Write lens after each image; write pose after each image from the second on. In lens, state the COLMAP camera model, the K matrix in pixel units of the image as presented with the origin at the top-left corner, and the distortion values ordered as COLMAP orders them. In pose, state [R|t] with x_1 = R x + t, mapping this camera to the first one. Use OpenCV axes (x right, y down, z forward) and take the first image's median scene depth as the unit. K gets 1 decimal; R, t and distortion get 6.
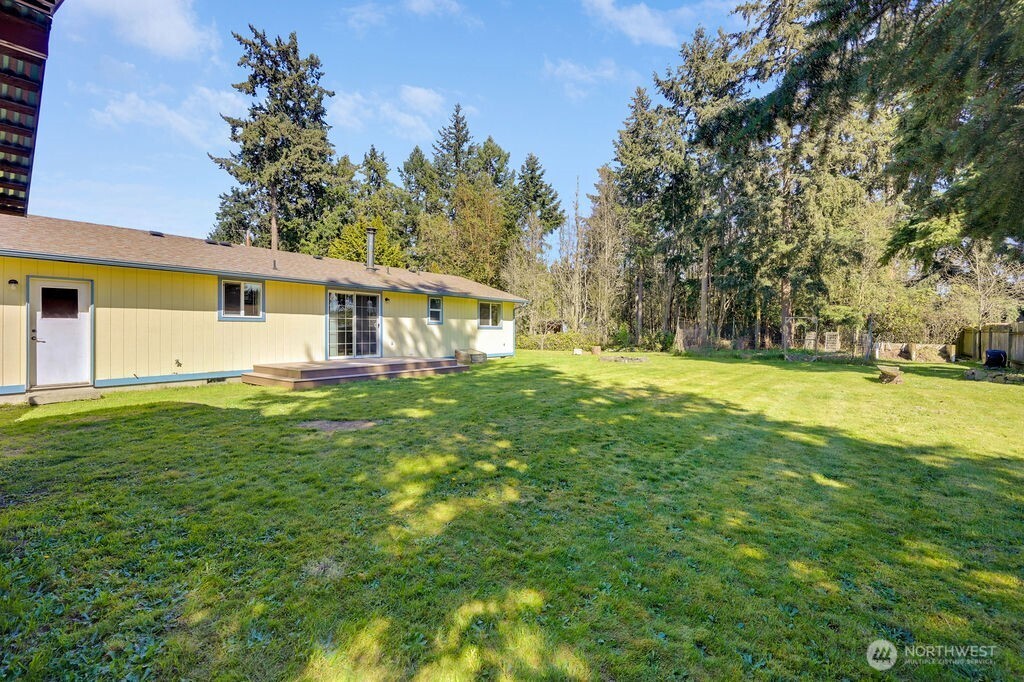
lens RADIAL K [[406.7, 0, 511.2], [0, 406.7, 330.5], [0, 0, 1]] dist [0.000660, 0.000131]
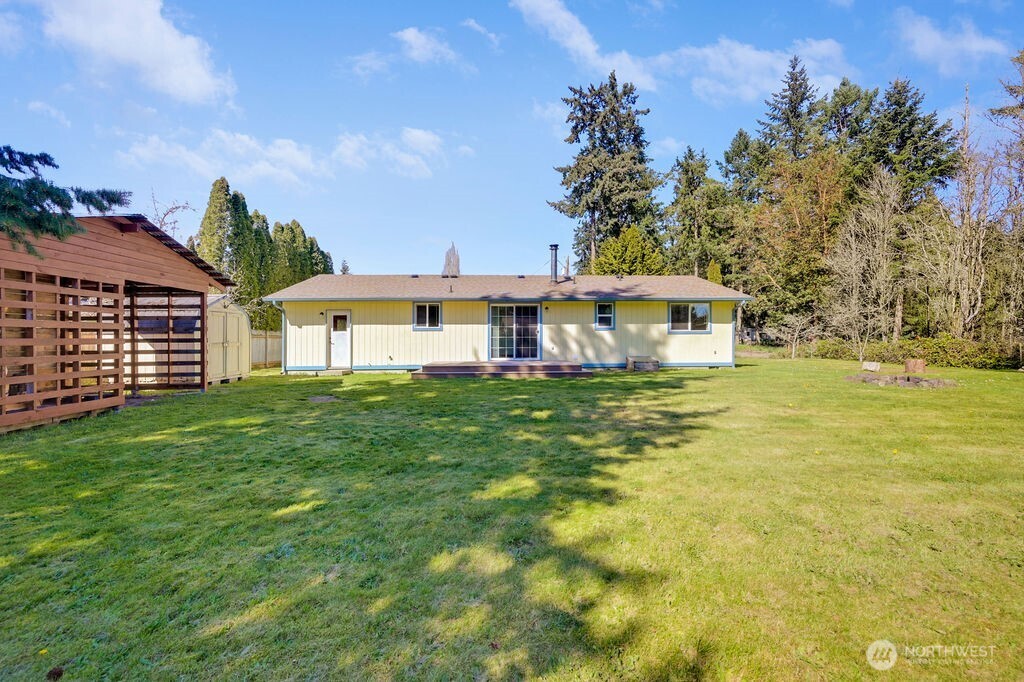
lens RADIAL K [[404.6, 0, 512.0], [0, 404.6, 341.0], [0, 0, 1]] dist [-0.000545, -0.000089]
pose [[0.673672, -0.002344, -0.739027, 0.390957], [0.007504, 0.999965, 0.003669, 0.006436], [0.738992, -0.008017, 0.673666, 0.165494]]
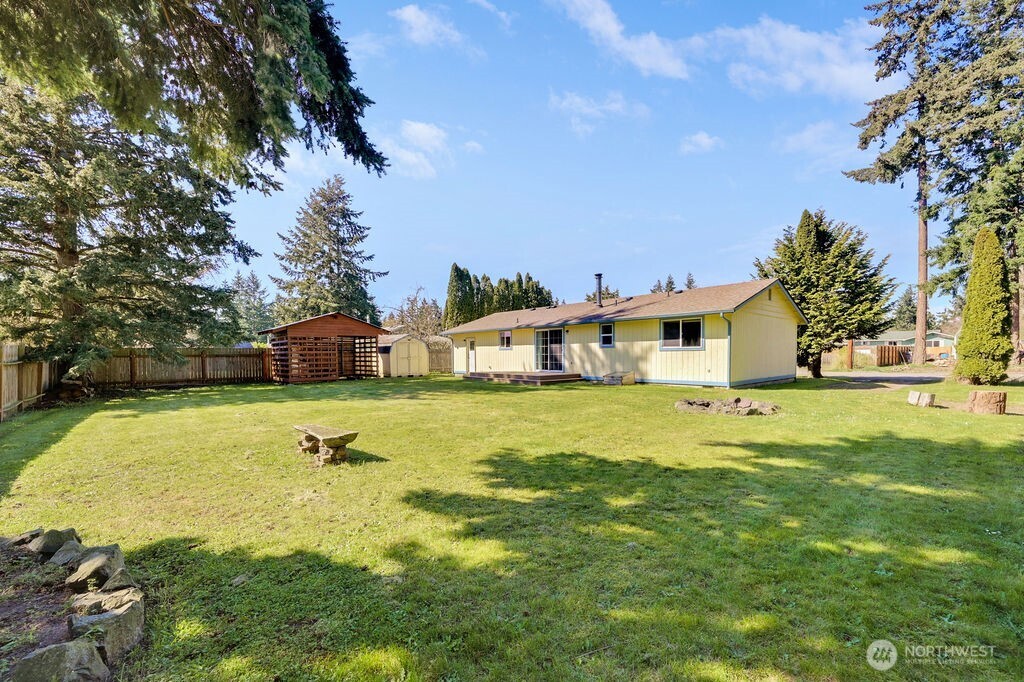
lens RADIAL K [[404.6, 0, 512.0], [0, 404.6, 341.0], [0, 0, 1]] dist [-0.000545, -0.000089]
pose [[-0.124229, -0.037414, -0.991548, 0.988795], [0.006235, 0.999240, -0.038485, 0.007958], [0.992234, -0.010963, -0.123902, 0.900172]]
